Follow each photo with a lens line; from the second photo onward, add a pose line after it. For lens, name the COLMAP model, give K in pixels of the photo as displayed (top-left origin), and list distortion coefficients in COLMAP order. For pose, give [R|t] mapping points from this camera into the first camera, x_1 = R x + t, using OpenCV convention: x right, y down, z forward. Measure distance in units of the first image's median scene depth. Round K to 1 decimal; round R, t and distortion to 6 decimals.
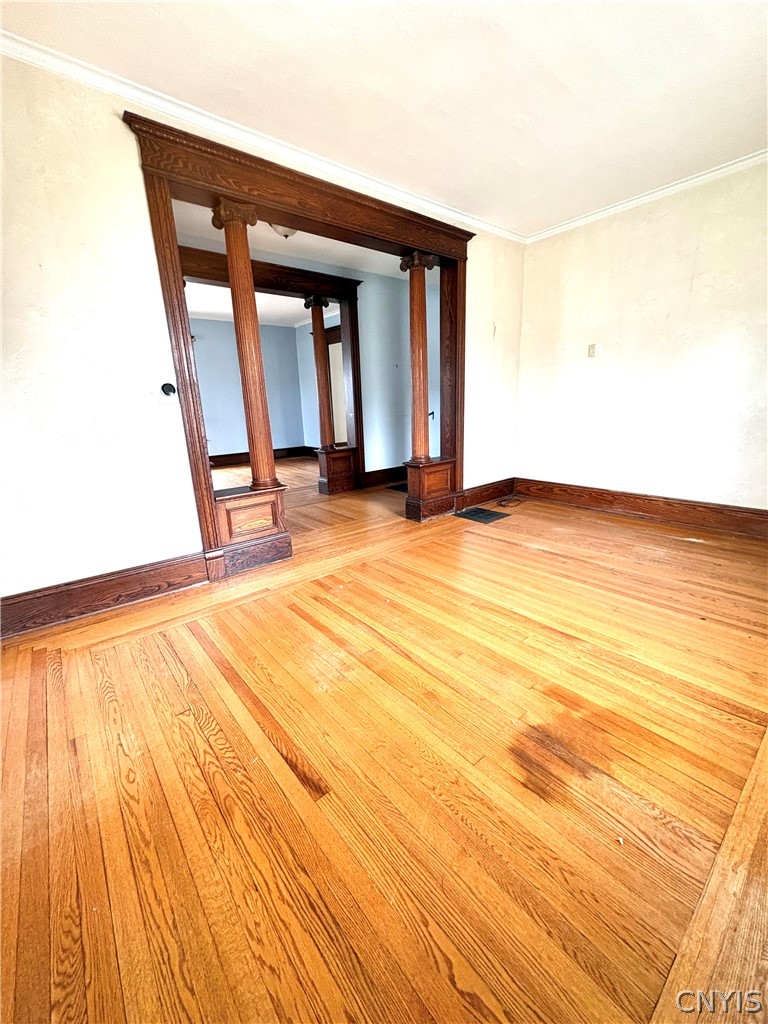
lens RADIAL K [[411.4, 0, 384.0], [0, 411.4, 512.0], [0, 0, 1]] dist [0.000506, -0.000049]
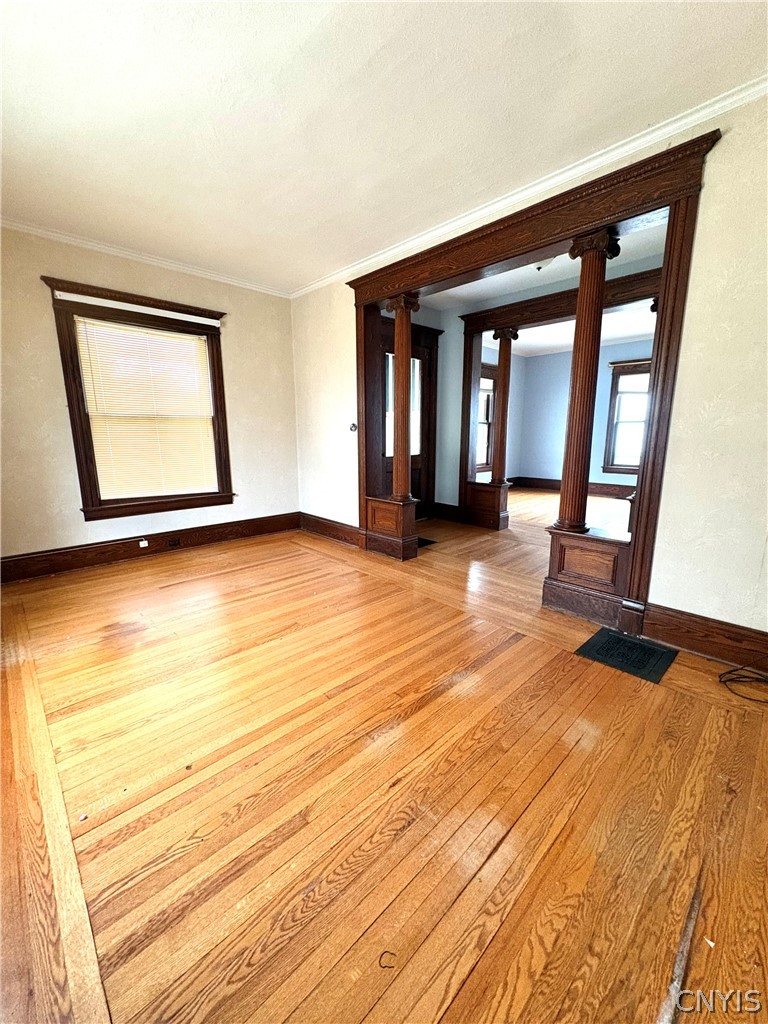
lens RADIAL K [[408.1, 0, 380.8], [0, 408.1, 510.9], [0, 0, 1]] dist [-0.000461, -0.000164]
pose [[0.073784, 0.224819, -0.971603, 0.980723], [-0.261098, 0.944630, 0.198750, -0.271630], [0.962488, 0.239019, 0.128399, 0.797759]]
